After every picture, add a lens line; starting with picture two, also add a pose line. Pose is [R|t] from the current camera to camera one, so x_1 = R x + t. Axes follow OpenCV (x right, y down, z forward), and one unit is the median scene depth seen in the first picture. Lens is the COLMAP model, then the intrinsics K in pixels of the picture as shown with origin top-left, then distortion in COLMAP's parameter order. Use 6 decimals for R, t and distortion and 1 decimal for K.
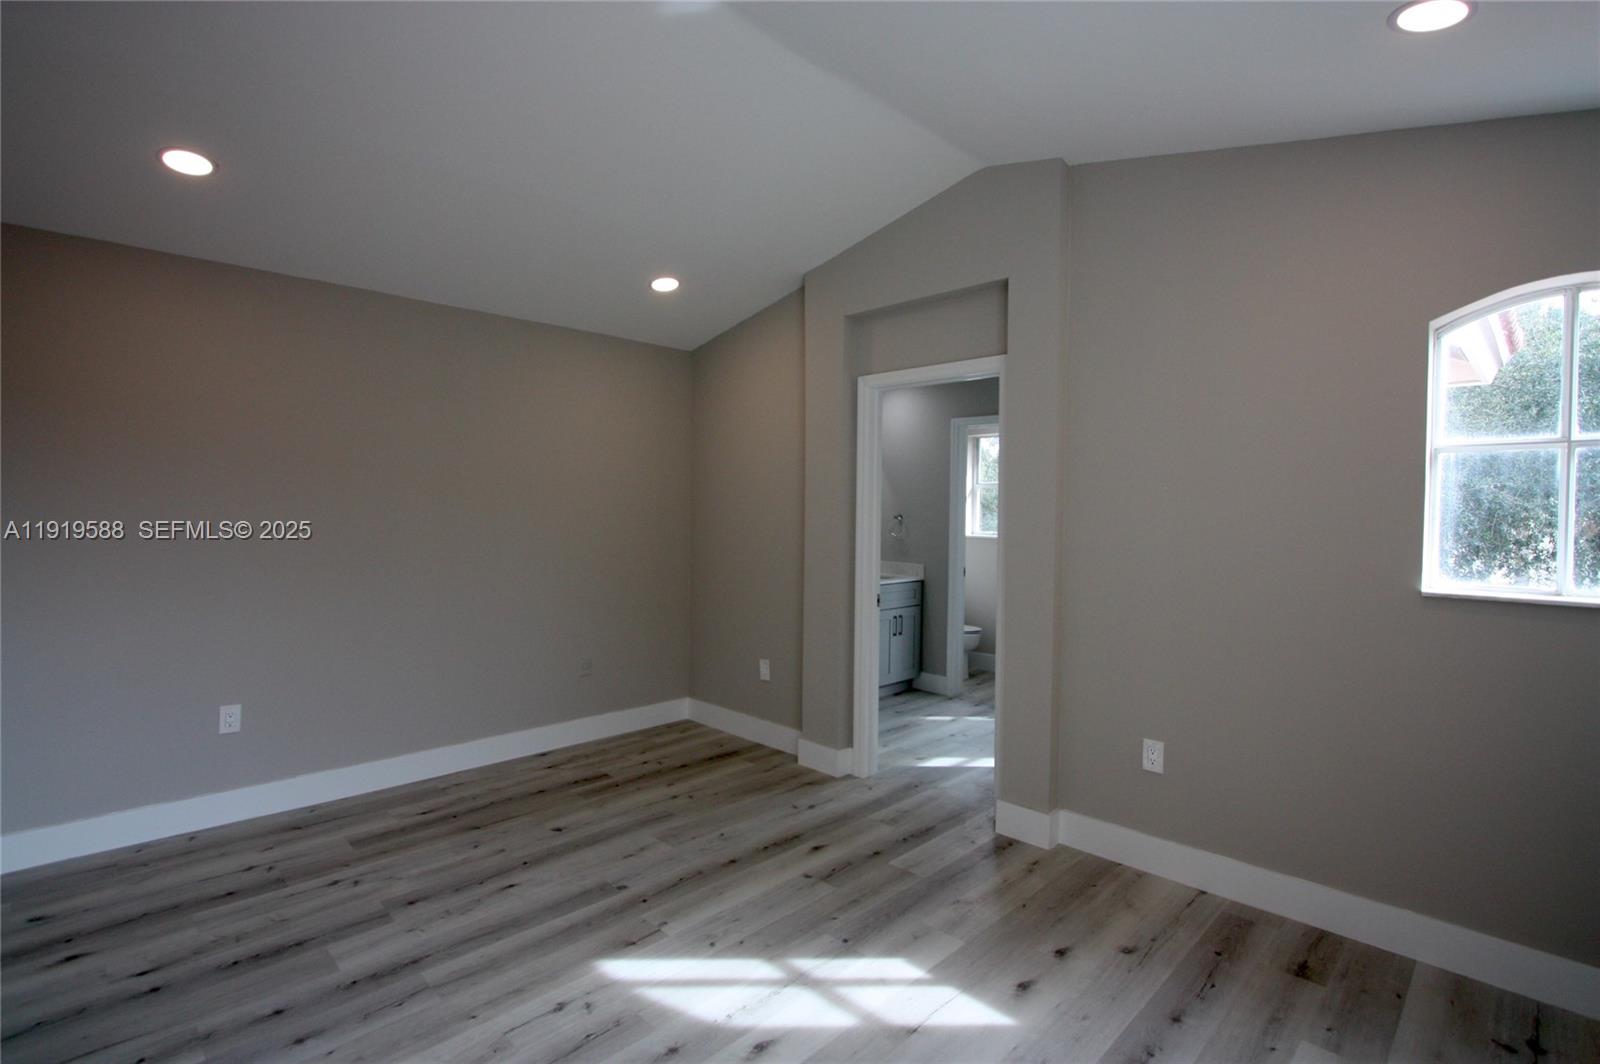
lens RADIAL K [[747.6, 0, 819.1], [0, 747.6, 525.7], [0, 0, 1]] dist [-0.000251, -0.000131]
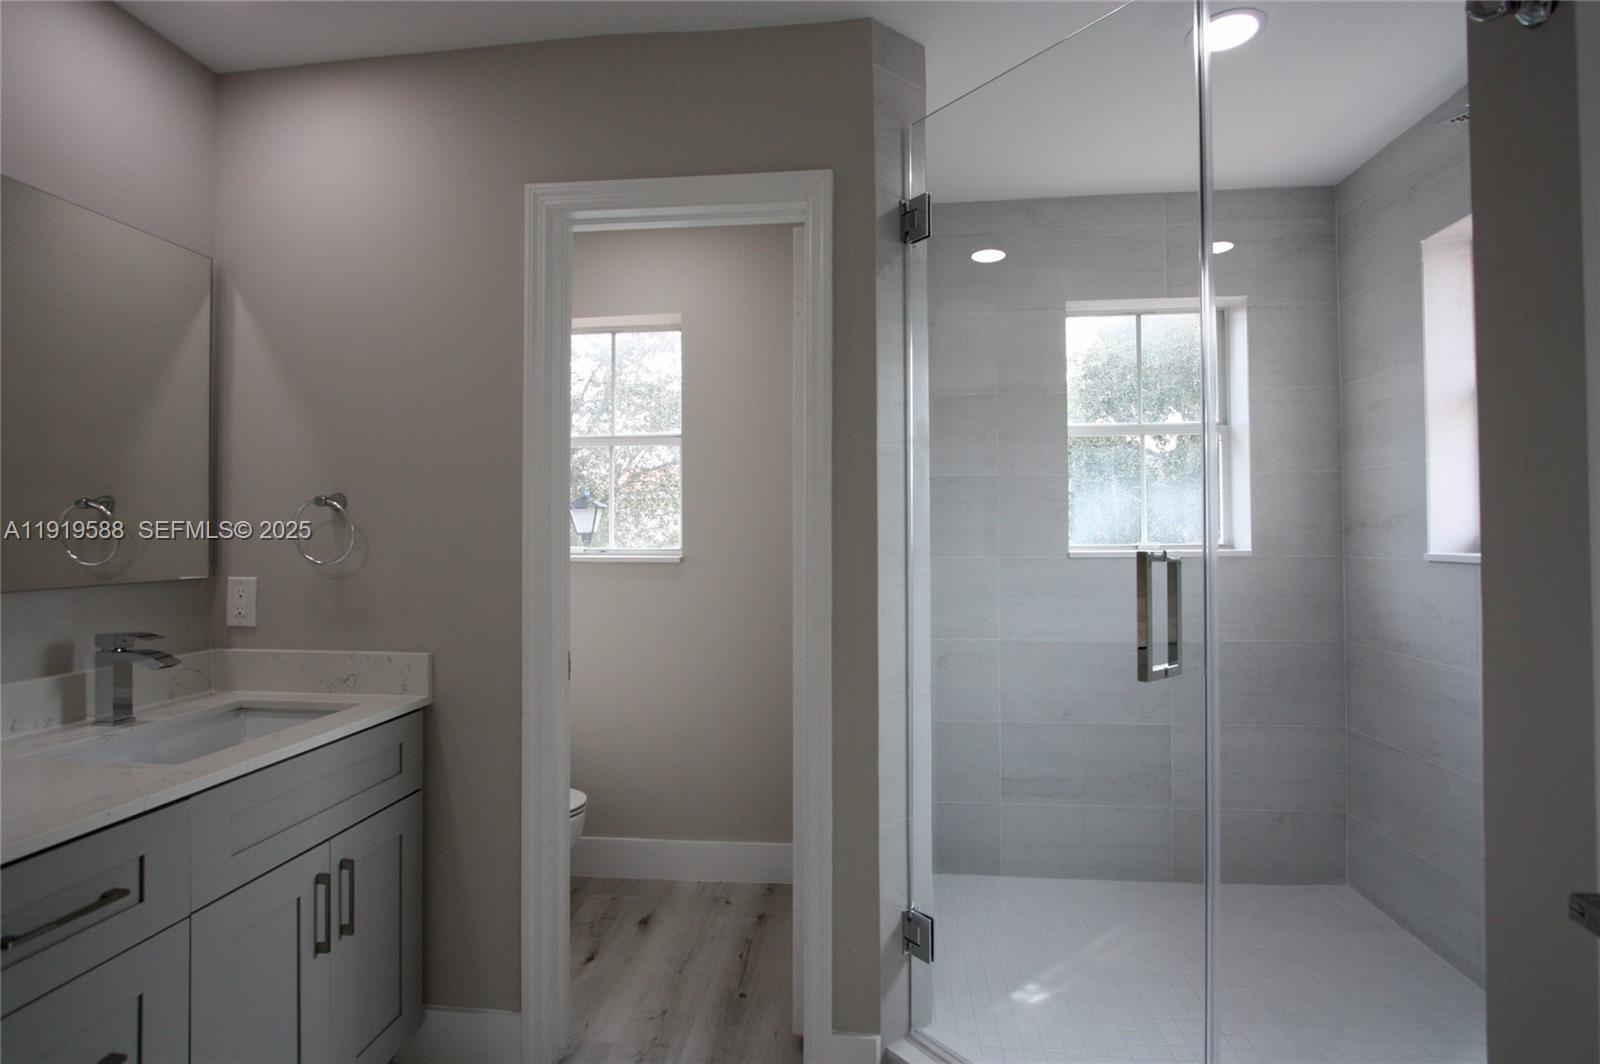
lens RADIAL K [[747.6, 0, 819.1], [0, 747.6, 525.7], [0, 0, 1]] dist [-0.000251, -0.000131]
pose [[0.774705, -0.011927, 0.632210, 0.071159], [0.025124, 0.999613, -0.011928, 0.006345], [-0.631823, 0.025125, 0.774705, 0.671828]]
